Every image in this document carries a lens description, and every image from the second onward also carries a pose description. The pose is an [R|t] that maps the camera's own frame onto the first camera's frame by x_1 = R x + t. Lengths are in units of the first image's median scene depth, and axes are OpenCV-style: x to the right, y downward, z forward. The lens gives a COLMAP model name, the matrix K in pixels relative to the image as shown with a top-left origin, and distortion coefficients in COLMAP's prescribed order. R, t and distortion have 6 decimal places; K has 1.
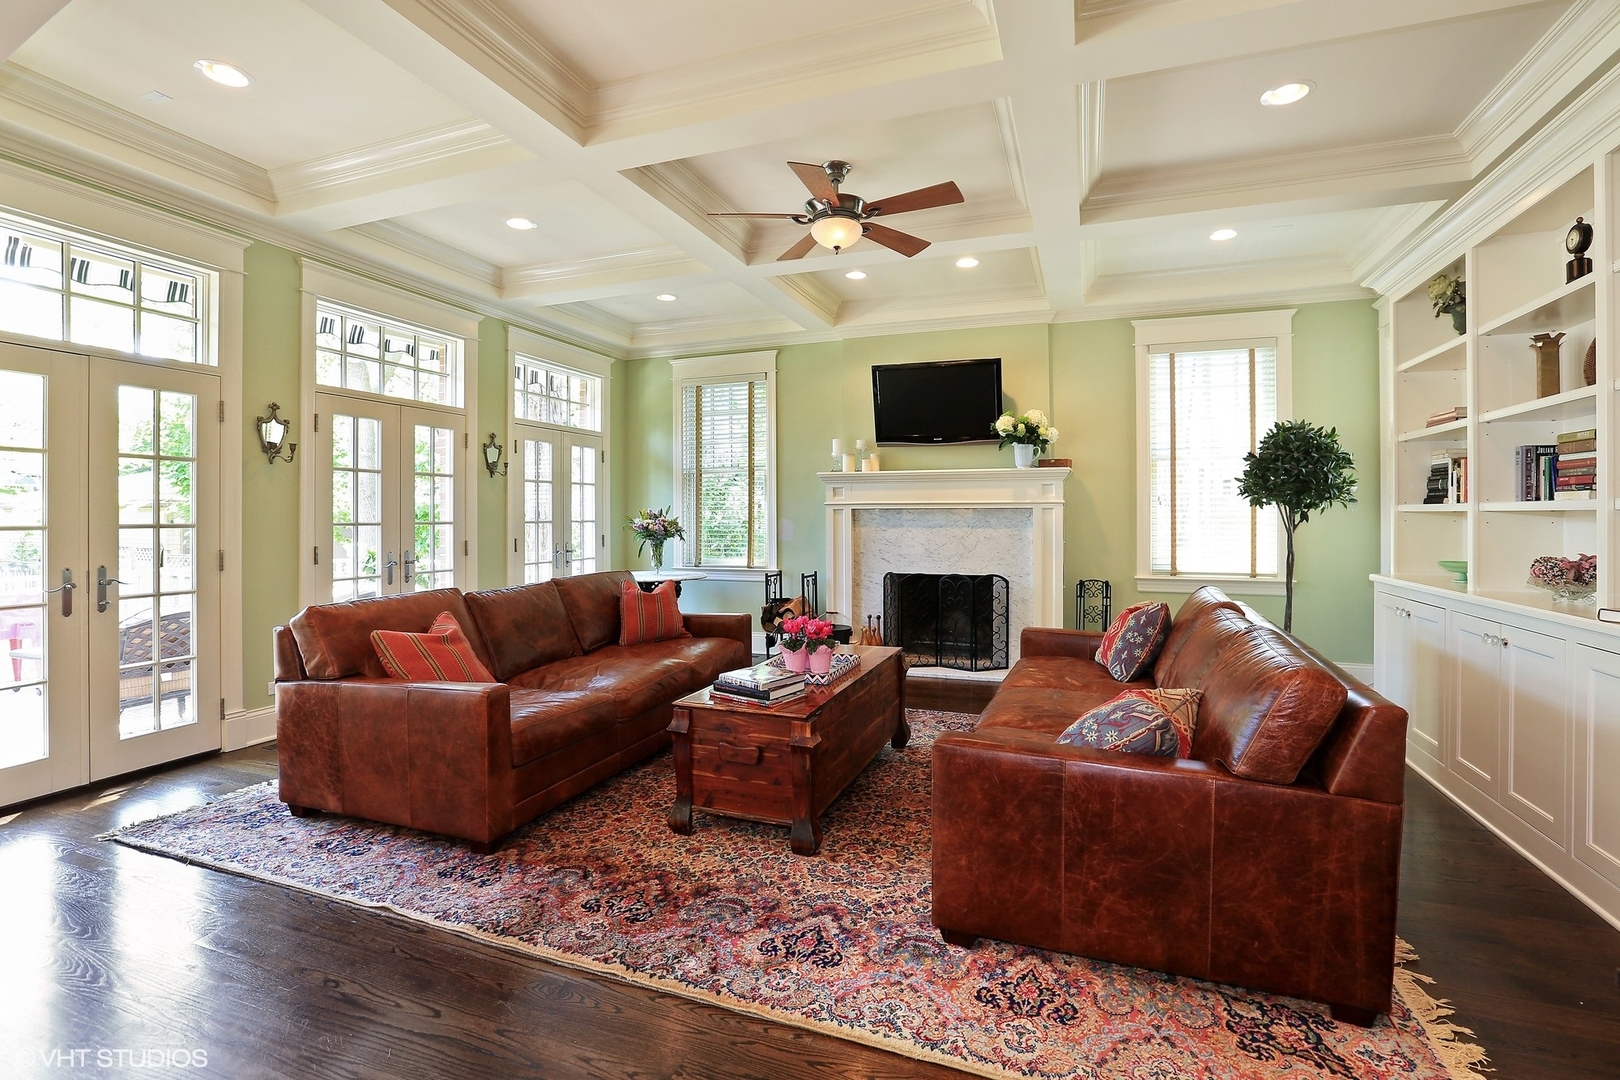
lens RADIAL K [[735.7, 0, 813.5], [0, 735.7, 528.1], [0, 0, 1]] dist [0.003098, 0.002196]
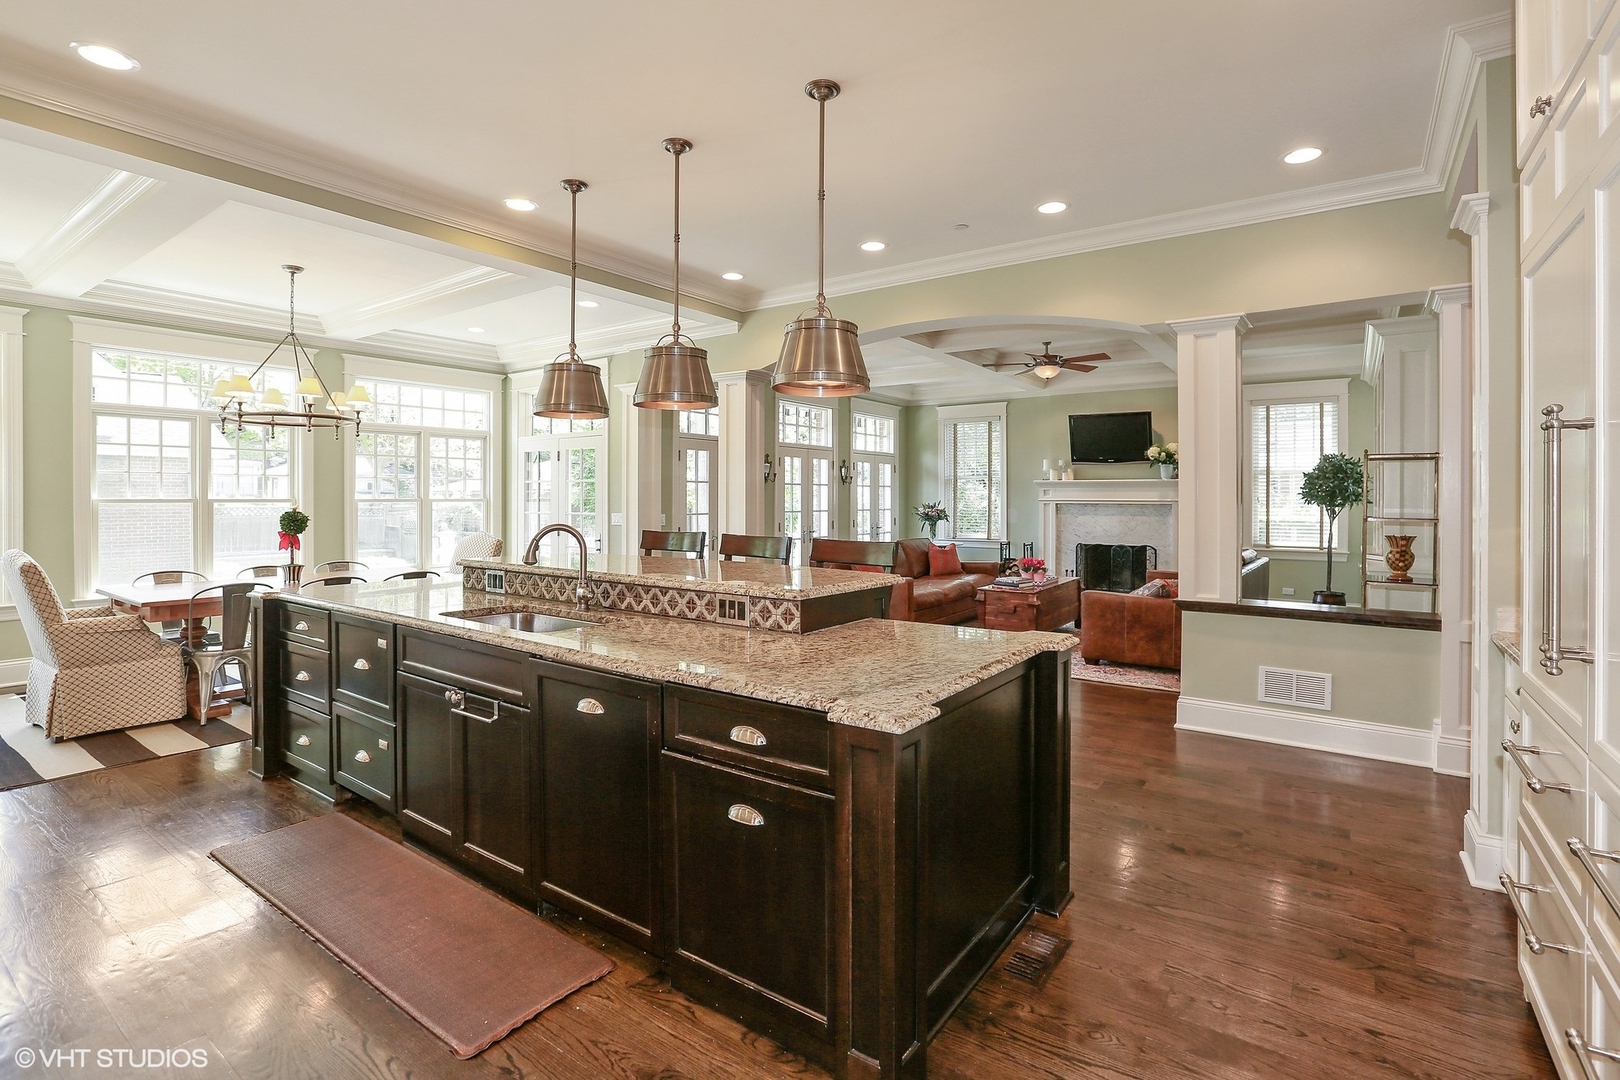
lens RADIAL K [[735.7, 0, 850.1], [0, 735.7, 504.1], [0, 0, 1]] dist [0.003098, 0.002196]
pose [[0.974869, 0.005077, -0.222721, -0.029383], [-0.006541, 0.999962, -0.005834, -0.012711], [0.222683, 0.007144, 0.974865, -0.711697]]
